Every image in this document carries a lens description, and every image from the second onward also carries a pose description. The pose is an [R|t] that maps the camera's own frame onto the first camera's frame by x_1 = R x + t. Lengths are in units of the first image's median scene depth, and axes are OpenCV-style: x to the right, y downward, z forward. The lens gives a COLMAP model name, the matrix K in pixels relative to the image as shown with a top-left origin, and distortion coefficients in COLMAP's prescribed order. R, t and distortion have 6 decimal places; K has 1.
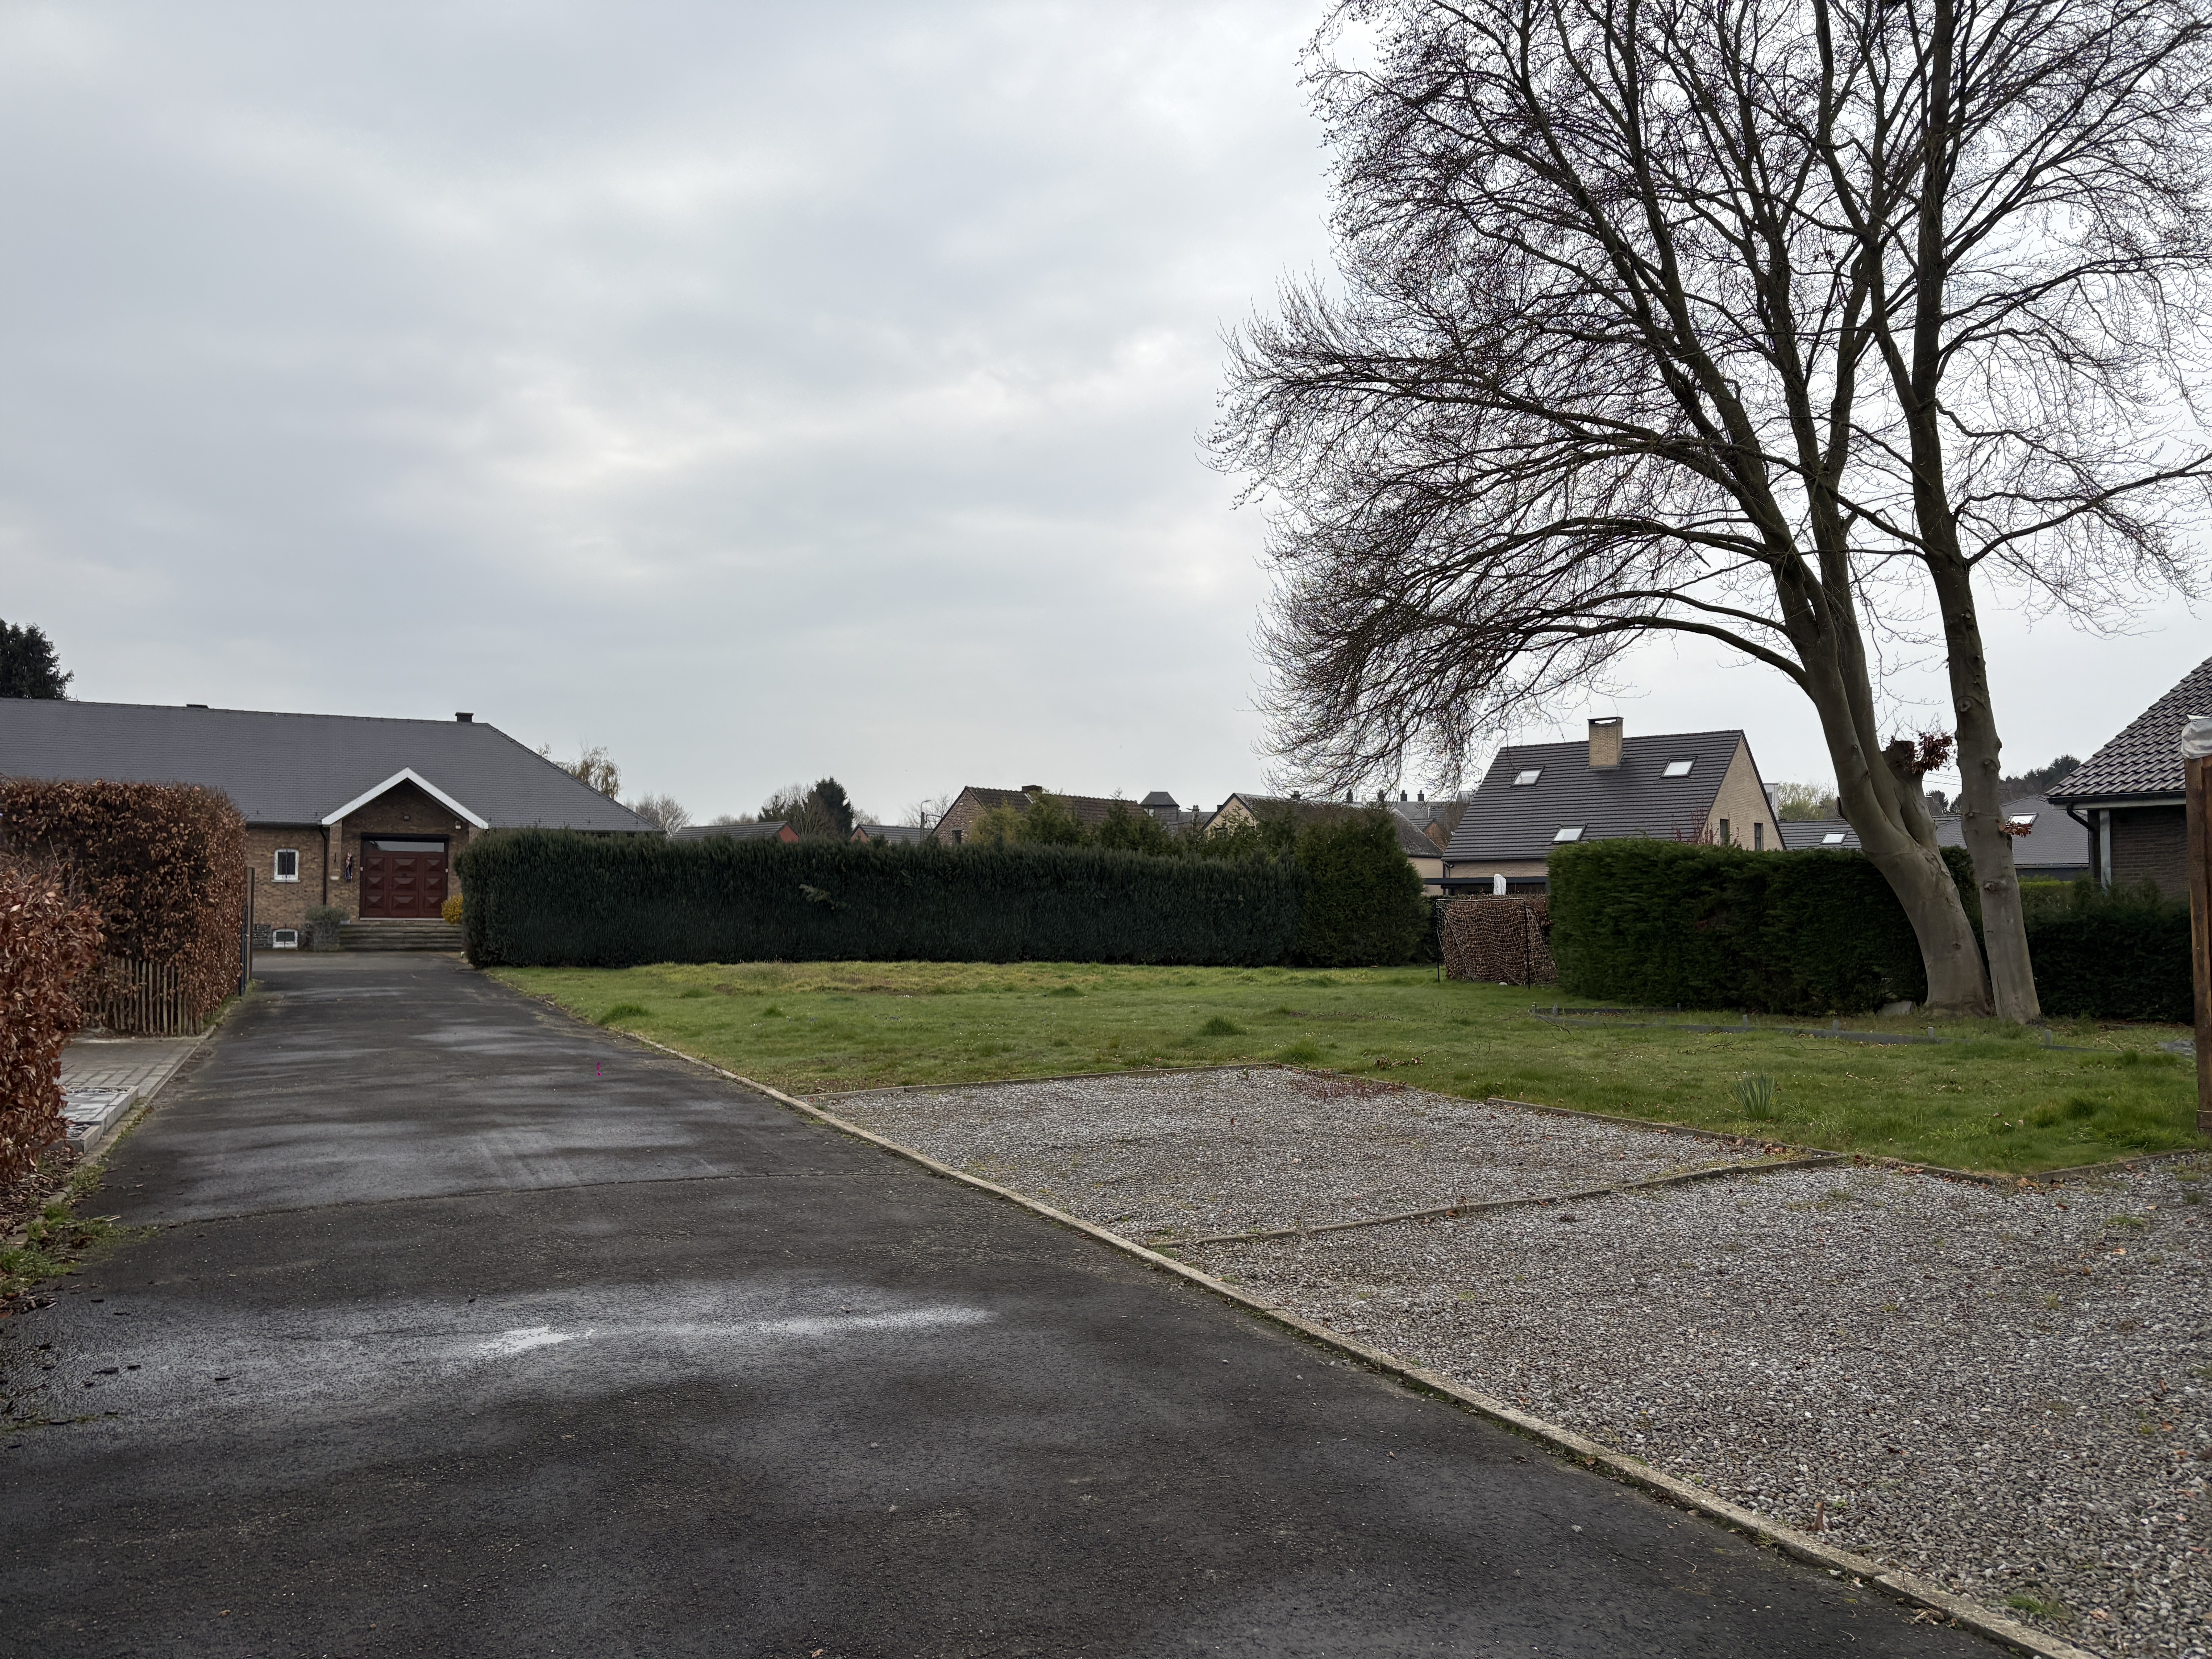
lens RADIAL K [[1662.2, 0, 1122.3], [0, 1662.2, 856.8], [0, 0, 1]] dist [0.055408, -0.058702]
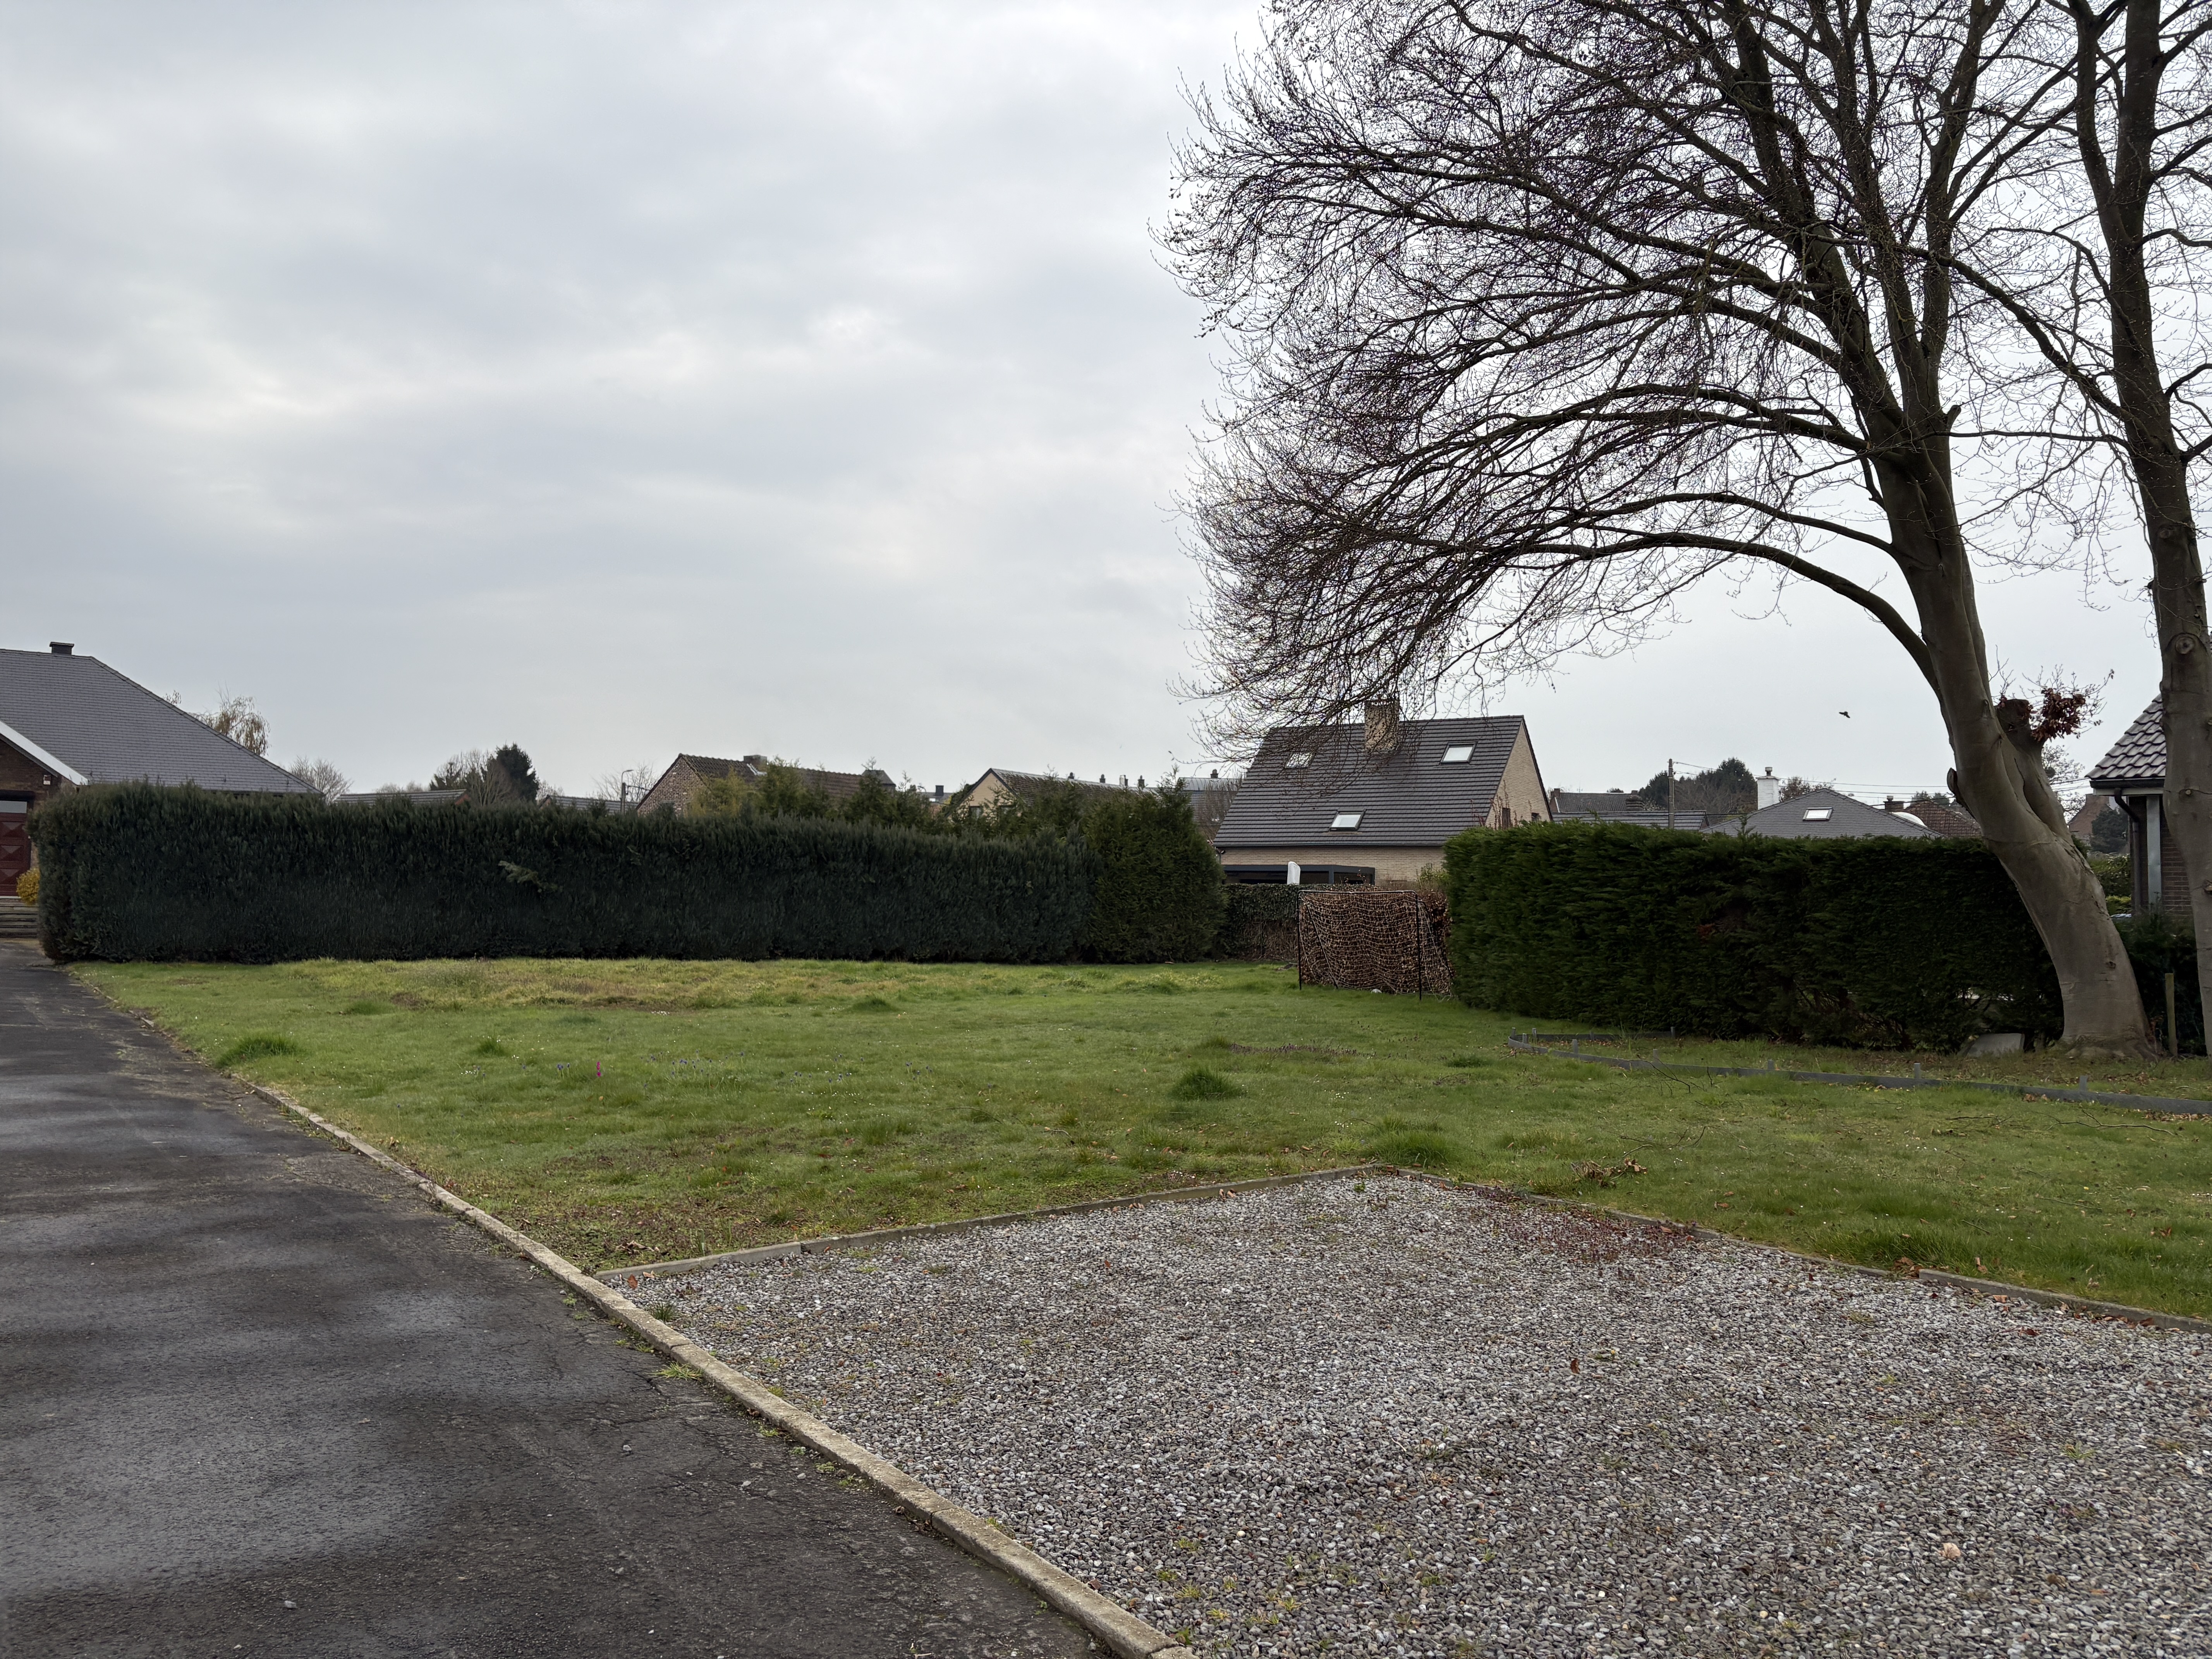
lens RADIAL K [[1662.2, 0, 1092.0], [0, 1662.2, 842.6], [0, 0, 1]] dist [0.055408, -0.058702]
pose [[0.986201, 0.017944, 0.164575, -0.081124], [-0.018121, 0.999836, -0.000427, 0.005161], [-0.164556, -0.002562, 0.986364, 0.284054]]
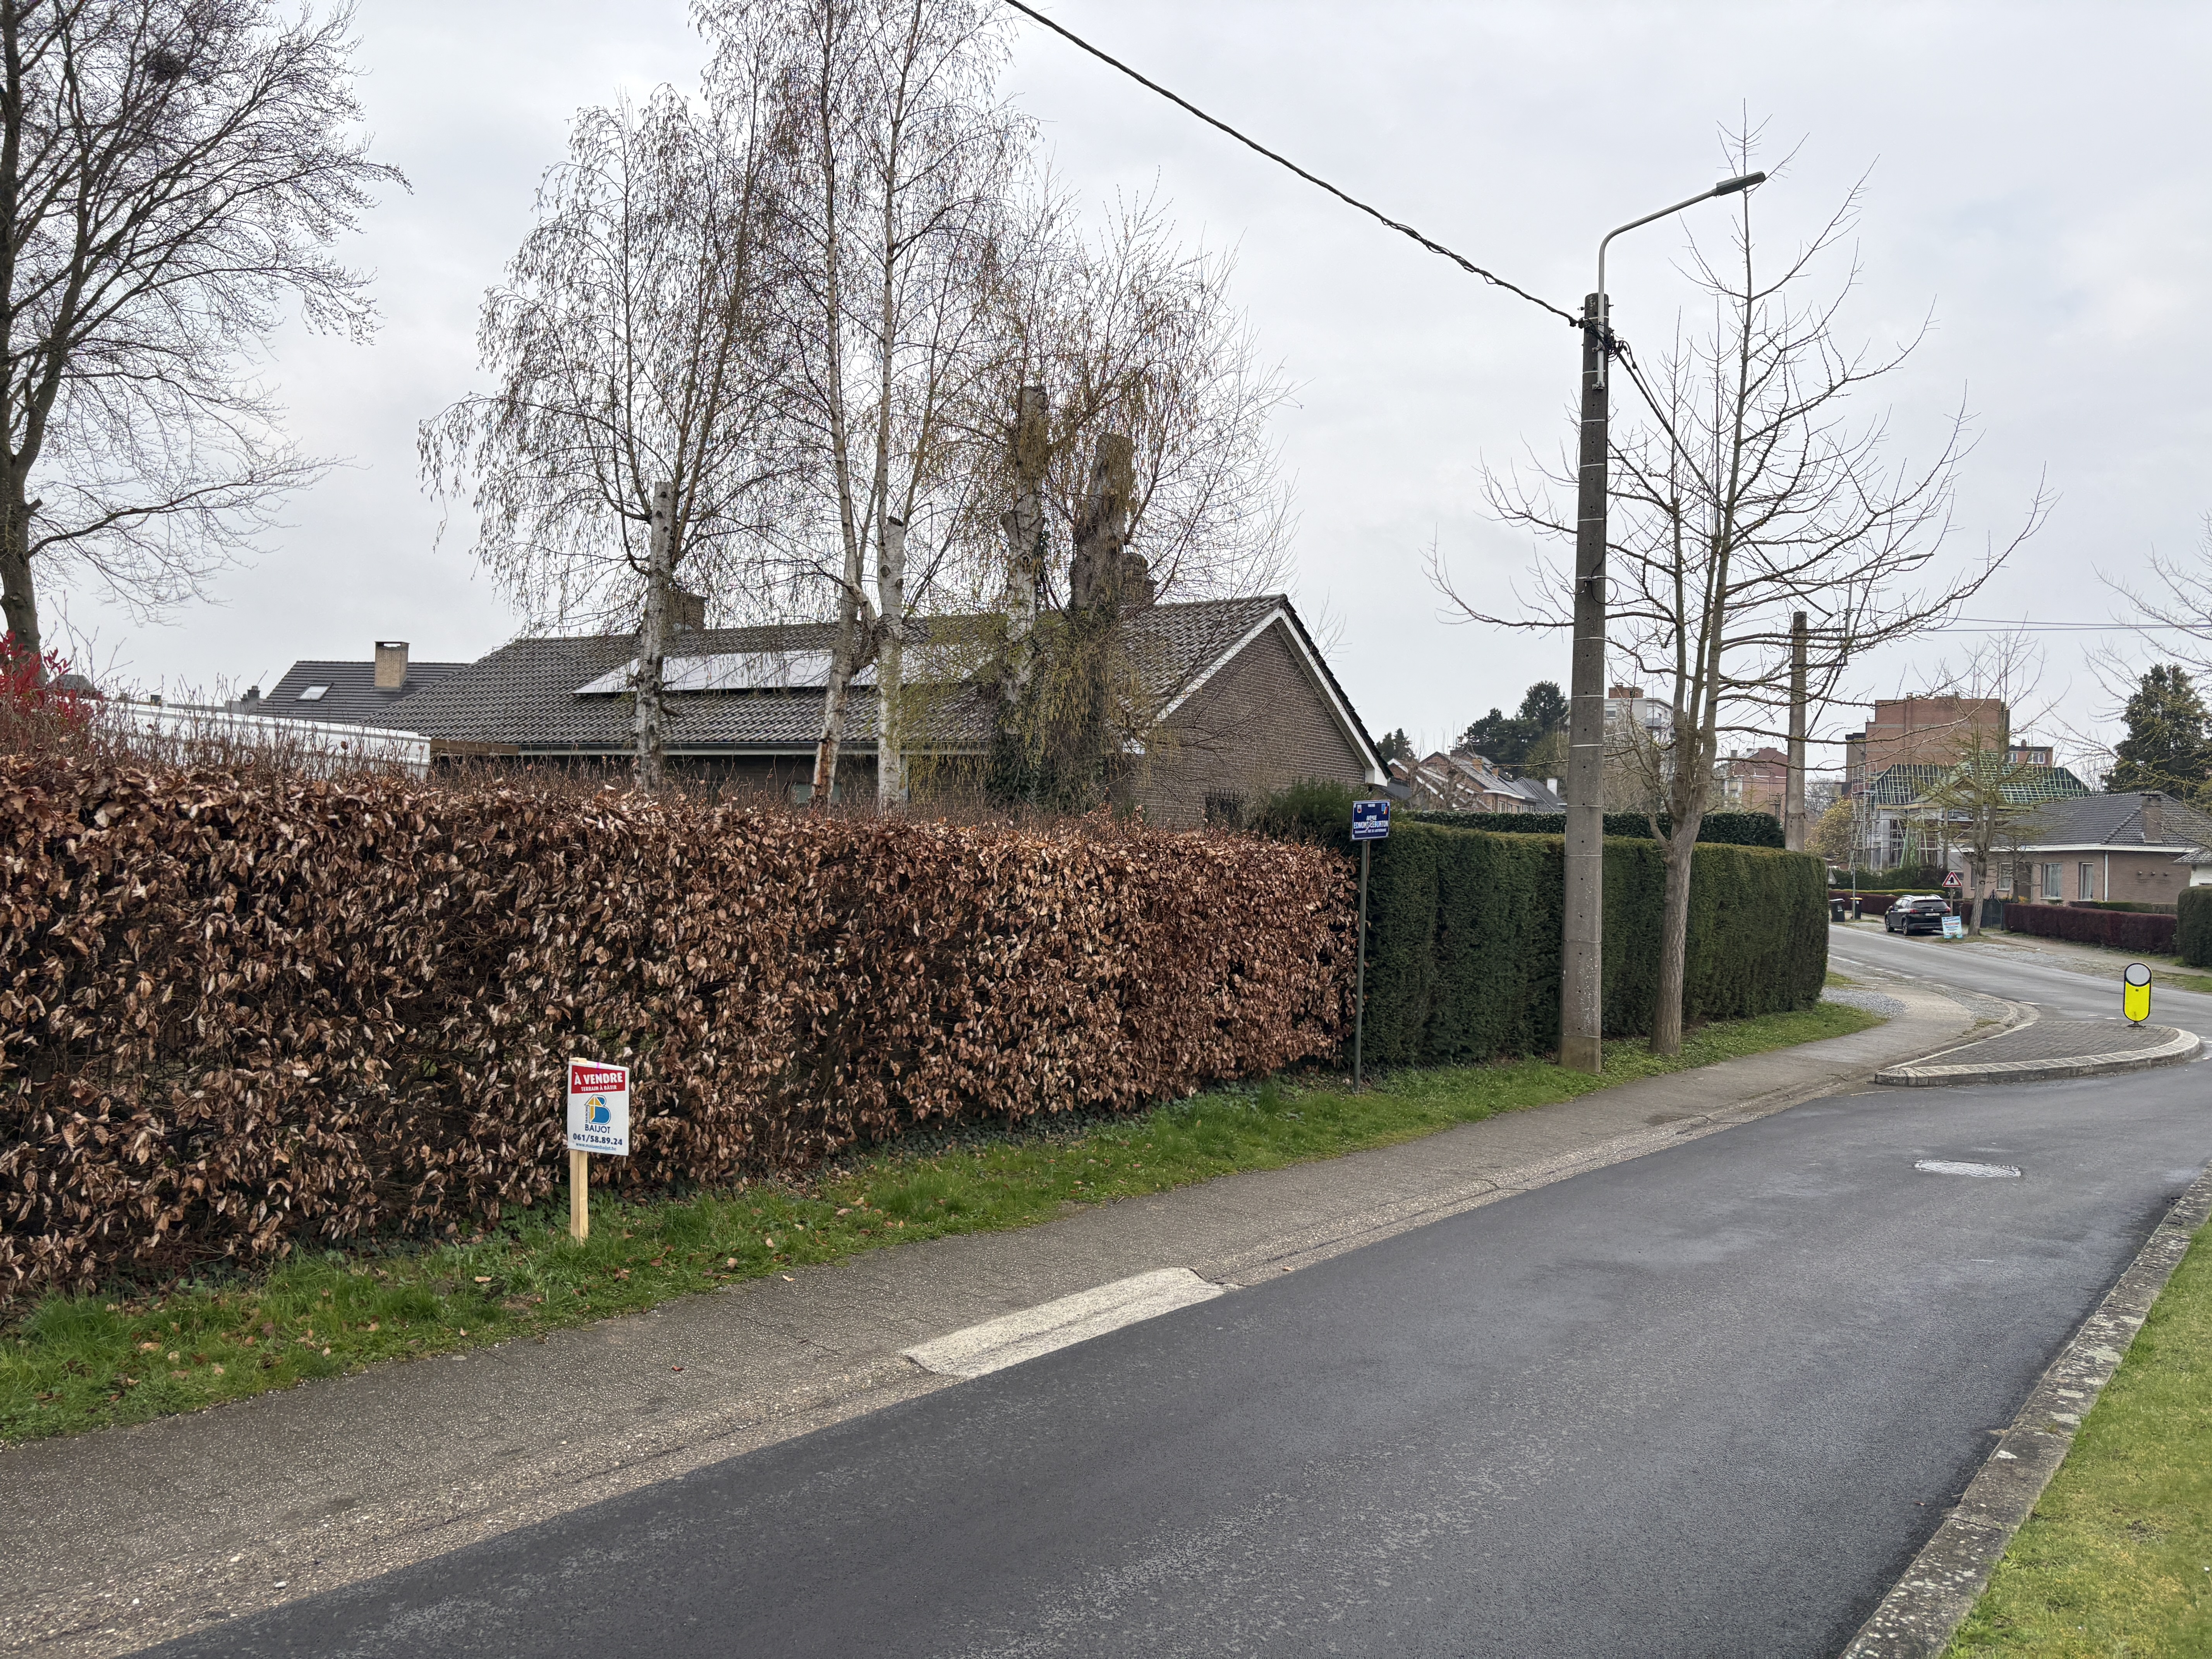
lens RADIAL K [[1662.2, 0, 1135.6], [0, 1662.2, 813.4], [0, 0, 1]] dist [0.055408, -0.058702]
pose [[0.862526, 0.036958, 0.504662, 0.495408], [-0.049207, 0.998728, 0.010960, -0.030106], [-0.503615, -0.034286, 0.863247, -0.431694]]
